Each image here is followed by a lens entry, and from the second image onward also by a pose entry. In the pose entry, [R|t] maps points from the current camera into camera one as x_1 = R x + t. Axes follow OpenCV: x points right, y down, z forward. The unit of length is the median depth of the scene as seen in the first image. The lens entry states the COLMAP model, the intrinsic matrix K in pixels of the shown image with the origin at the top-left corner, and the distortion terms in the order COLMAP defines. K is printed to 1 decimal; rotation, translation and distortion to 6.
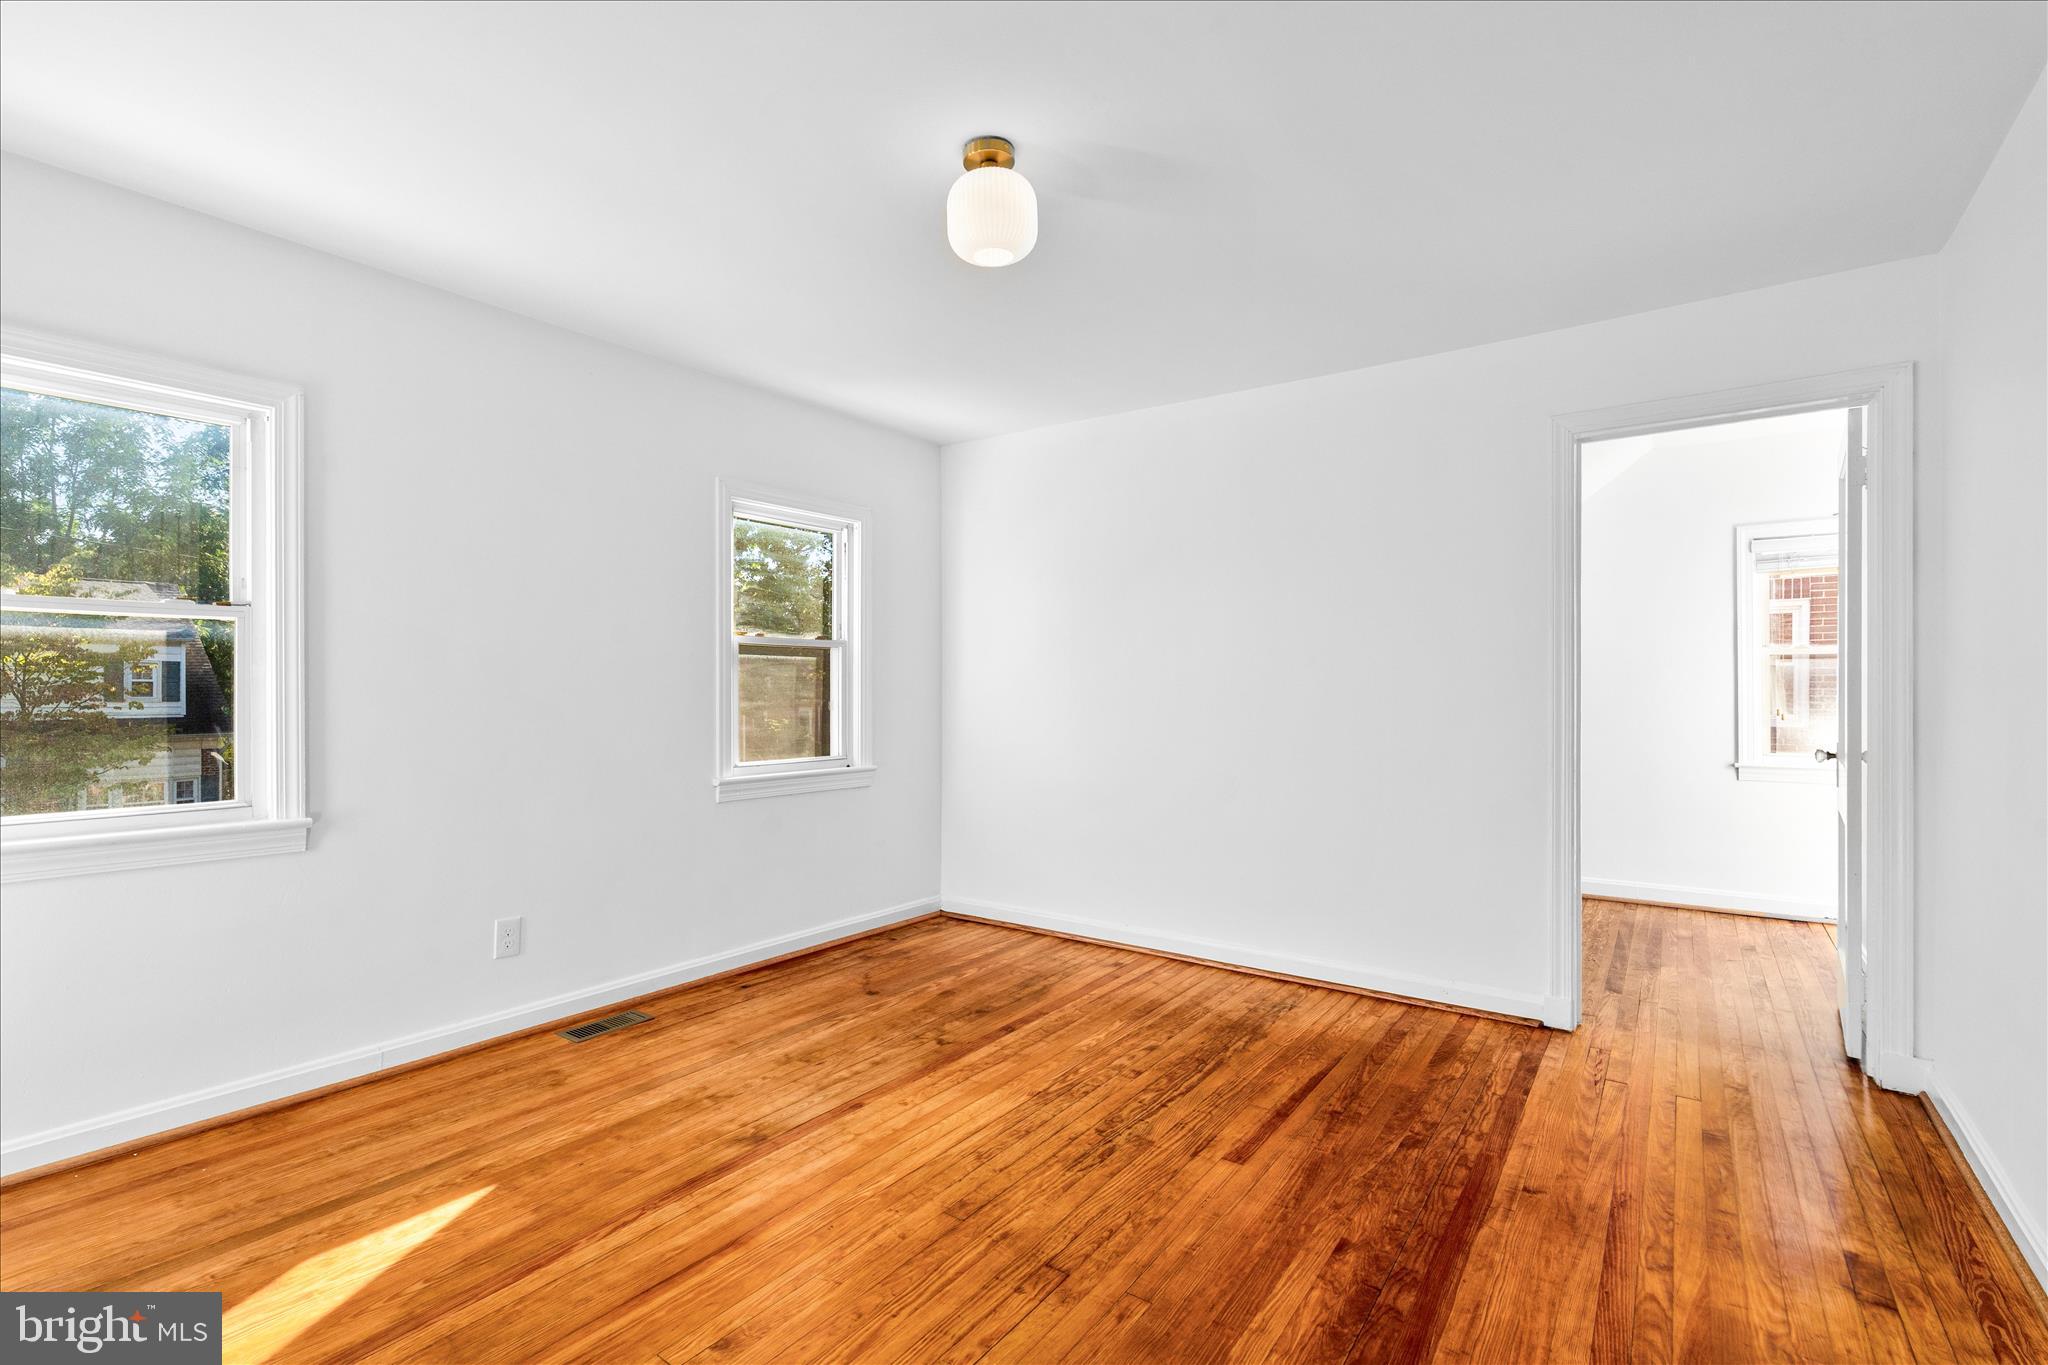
lens RADIAL K [[939.3, 0, 1011.4], [0, 939.3, 688.4], [0, 0, 1]] dist [-0.002228, 0.001138]
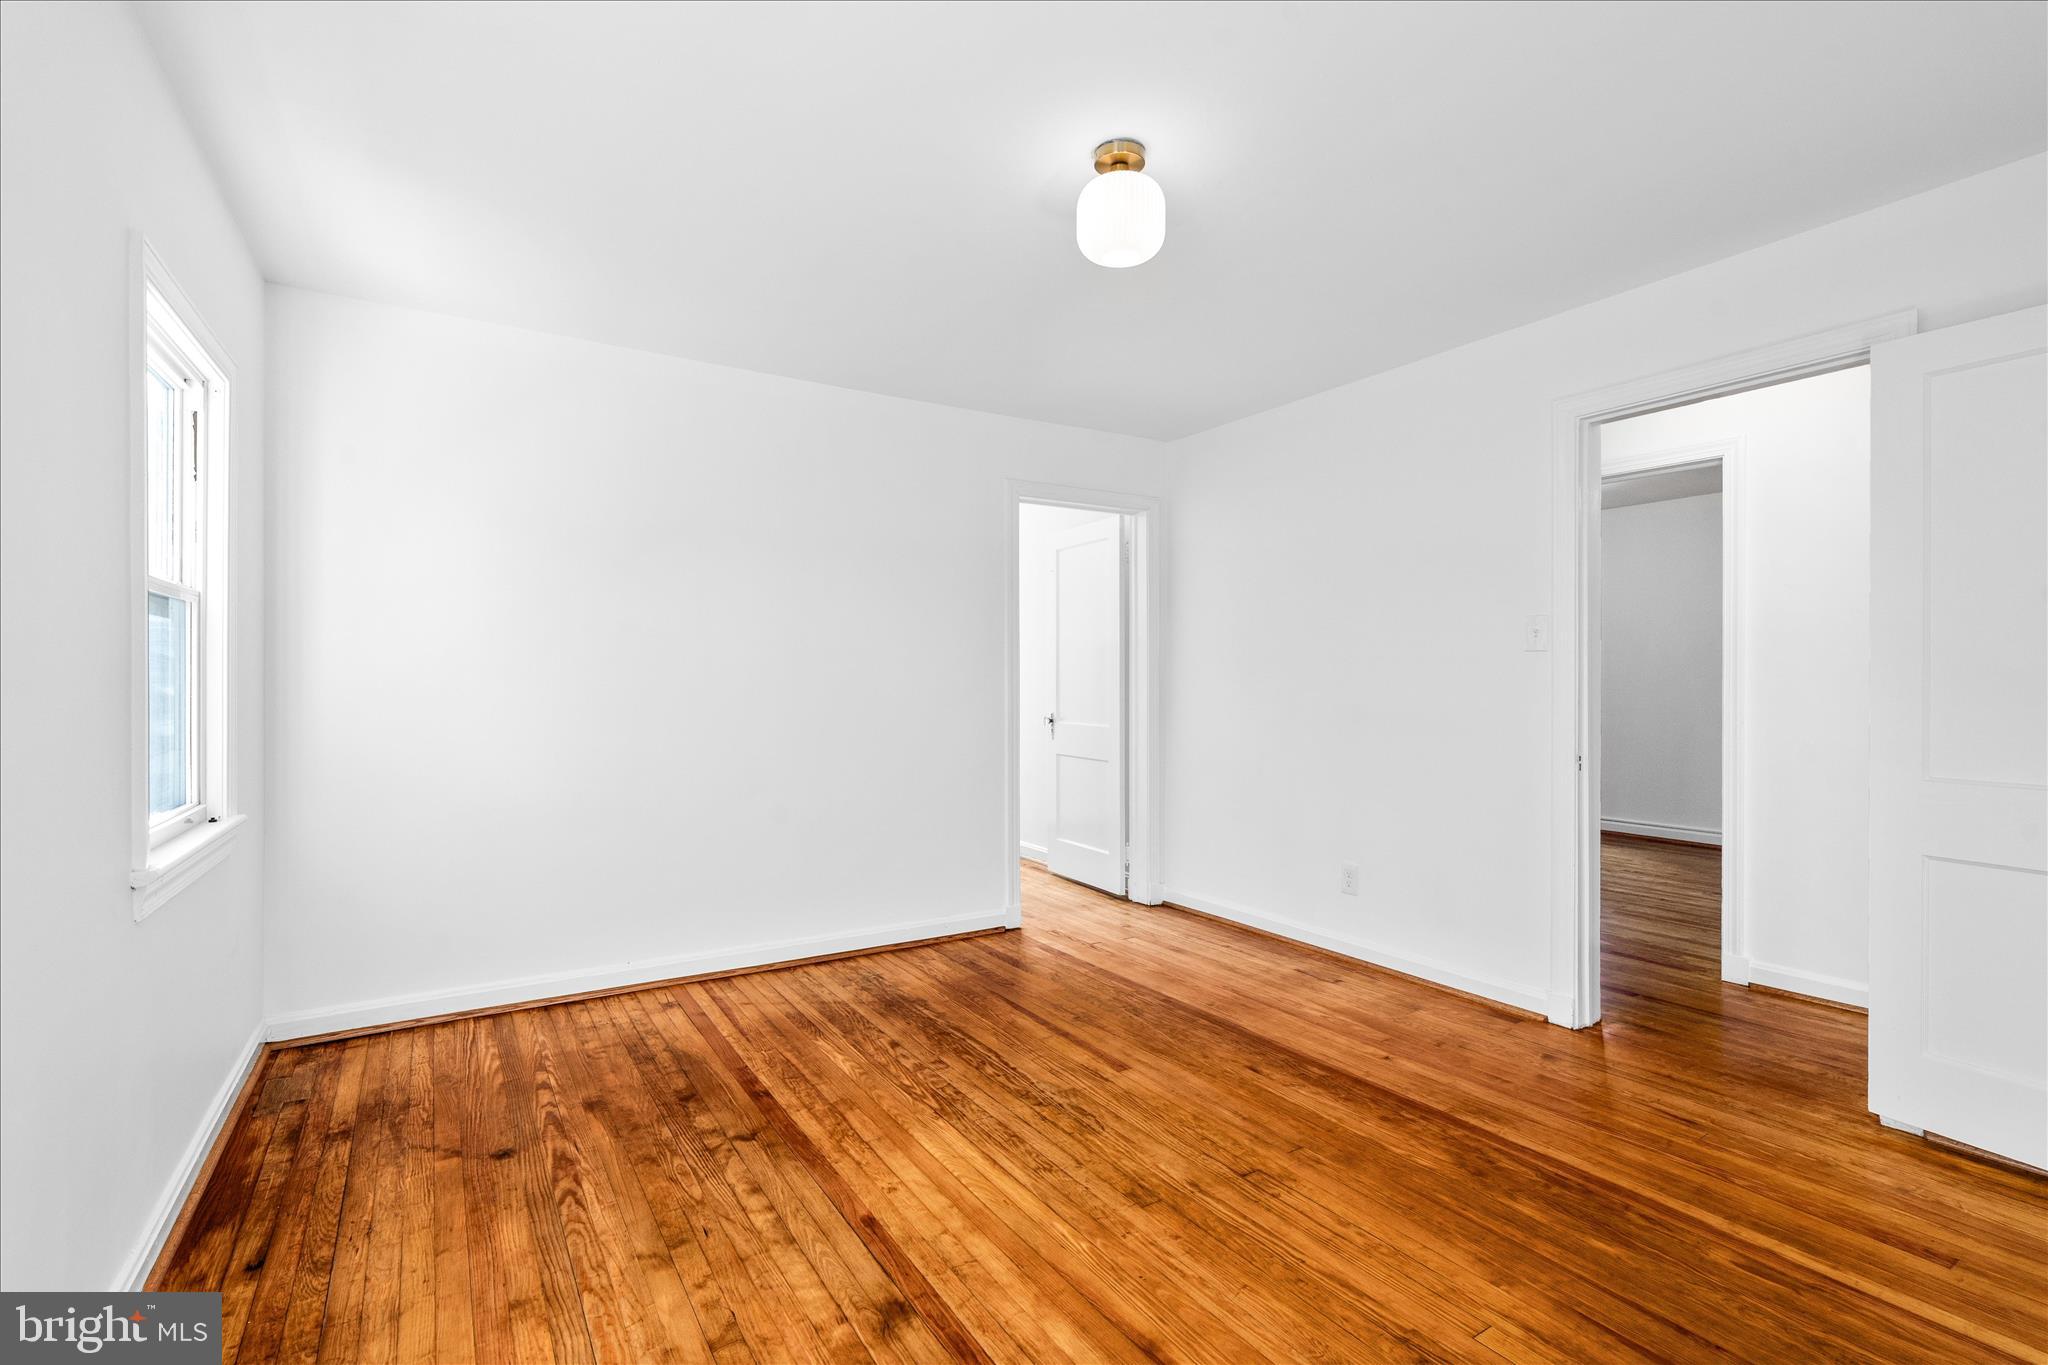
lens RADIAL K [[939.3, 0, 1011.4], [0, 939.3, 688.4], [0, 0, 1]] dist [-0.002228, 0.001138]
pose [[0.376799, -0.009898, 0.926242, -0.689626], [-0.001831, 0.999933, 0.011431, 0.000474], [-0.926293, -0.006003, 0.376756, 0.505731]]
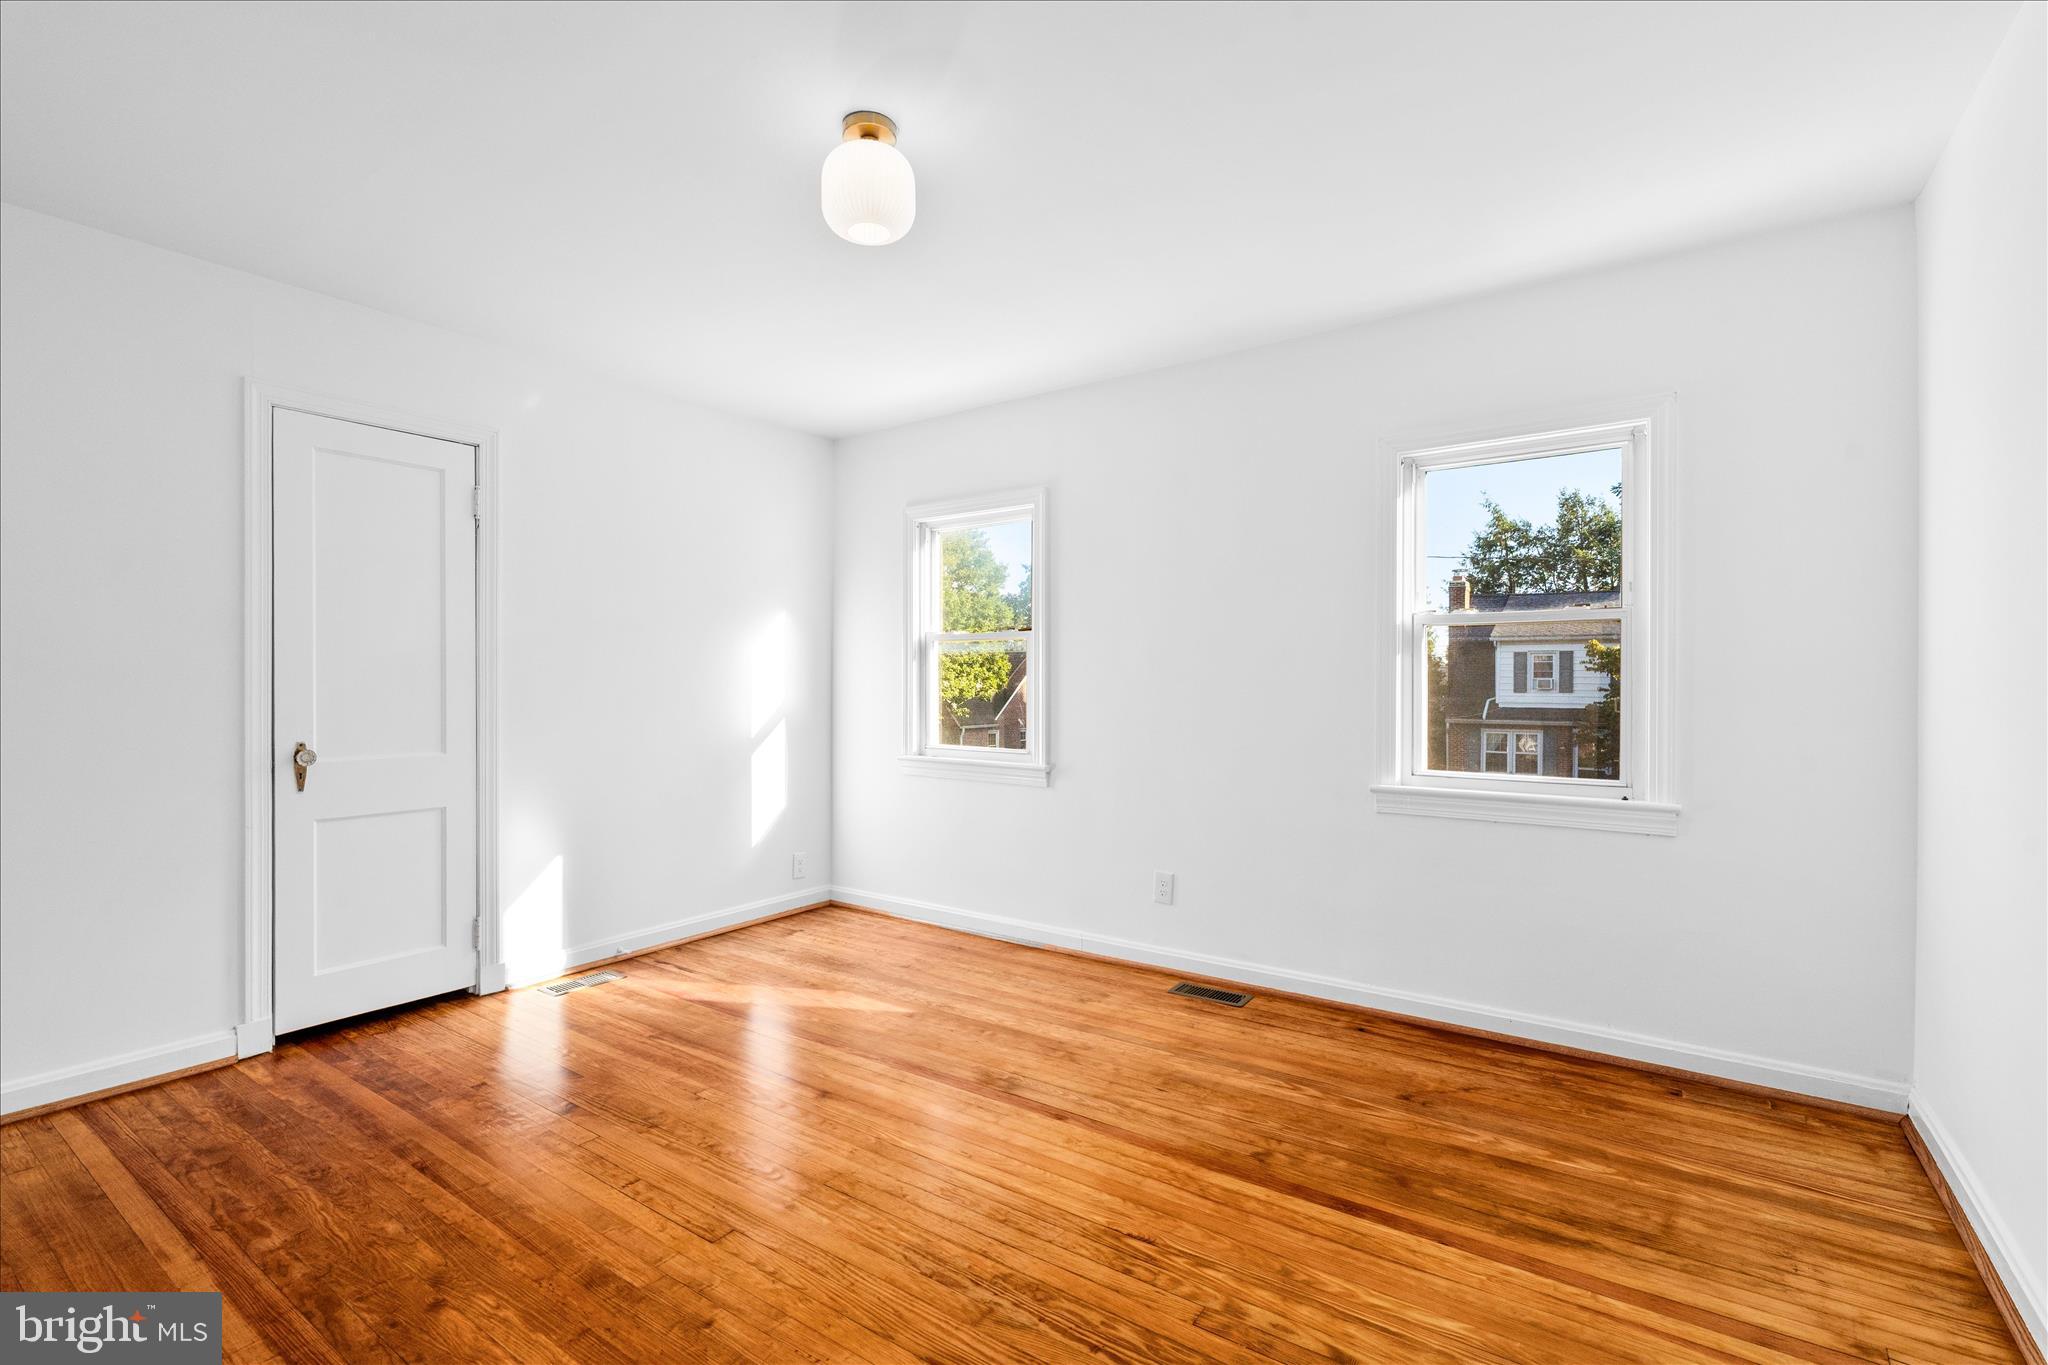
lens RADIAL K [[939.3, 0, 1011.4], [0, 939.3, 688.4], [0, 0, 1]] dist [-0.002228, 0.001138]
pose [[0.002637, 0.003423, -0.999991, 0.651260], [0.000786, 0.999994, 0.003425, 0.007905], [0.999996, -0.000795, 0.002635, 0.792156]]
